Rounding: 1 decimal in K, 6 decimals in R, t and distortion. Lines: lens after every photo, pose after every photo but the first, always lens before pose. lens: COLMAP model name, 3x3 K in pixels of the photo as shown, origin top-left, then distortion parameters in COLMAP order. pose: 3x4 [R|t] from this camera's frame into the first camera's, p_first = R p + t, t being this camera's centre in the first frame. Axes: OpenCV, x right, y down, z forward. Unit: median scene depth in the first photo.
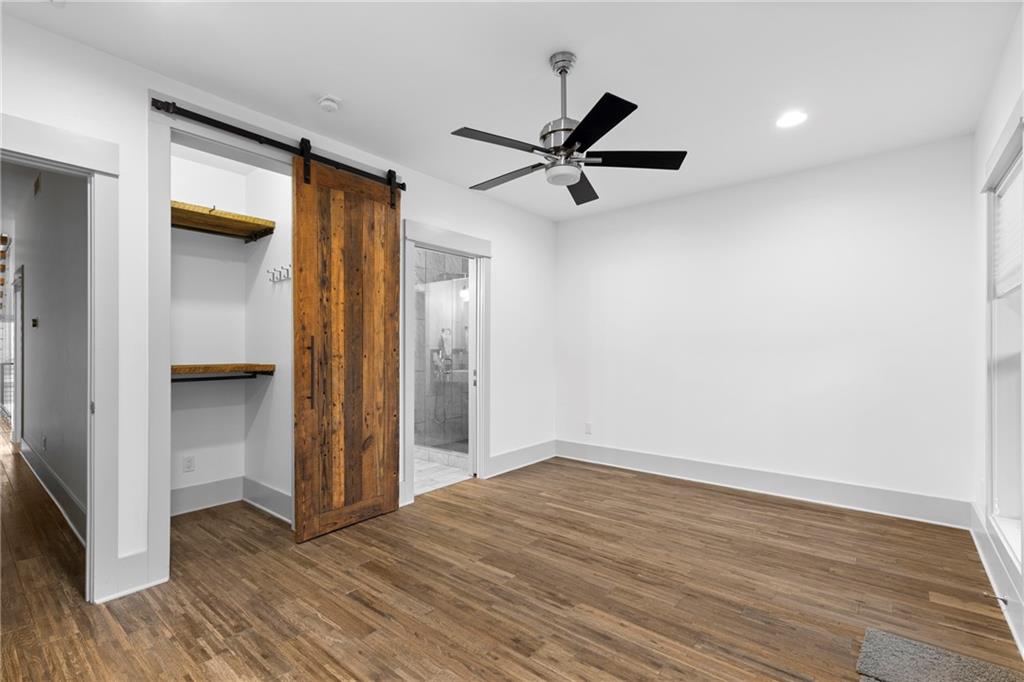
lens RADIAL K [[462.1, 0, 506.7], [0, 462.1, 347.9], [0, 0, 1]] dist [0.011772, -0.000883]
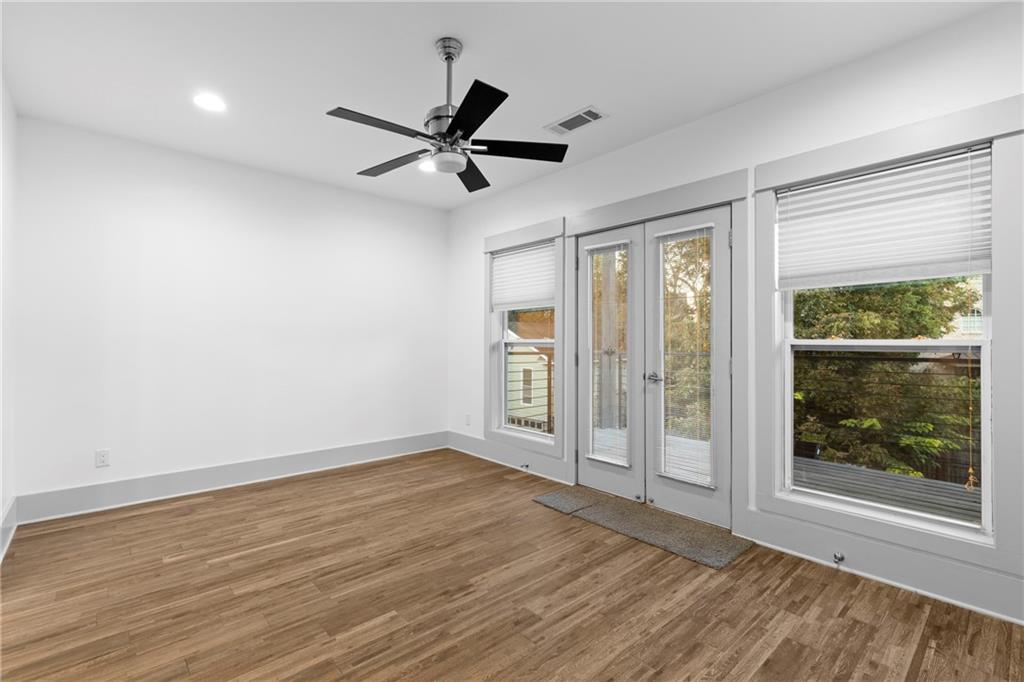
lens RADIAL K [[462.1, 0, 506.4], [0, 462.1, 338.8], [0, 0, 1]] dist [0.011772, -0.000883]
pose [[0.156887, 0.003924, 0.987609, -0.614654], [-0.007684, 0.999967, -0.002753, 0.003293], [-0.987587, -0.007157, 0.156912, 0.534575]]
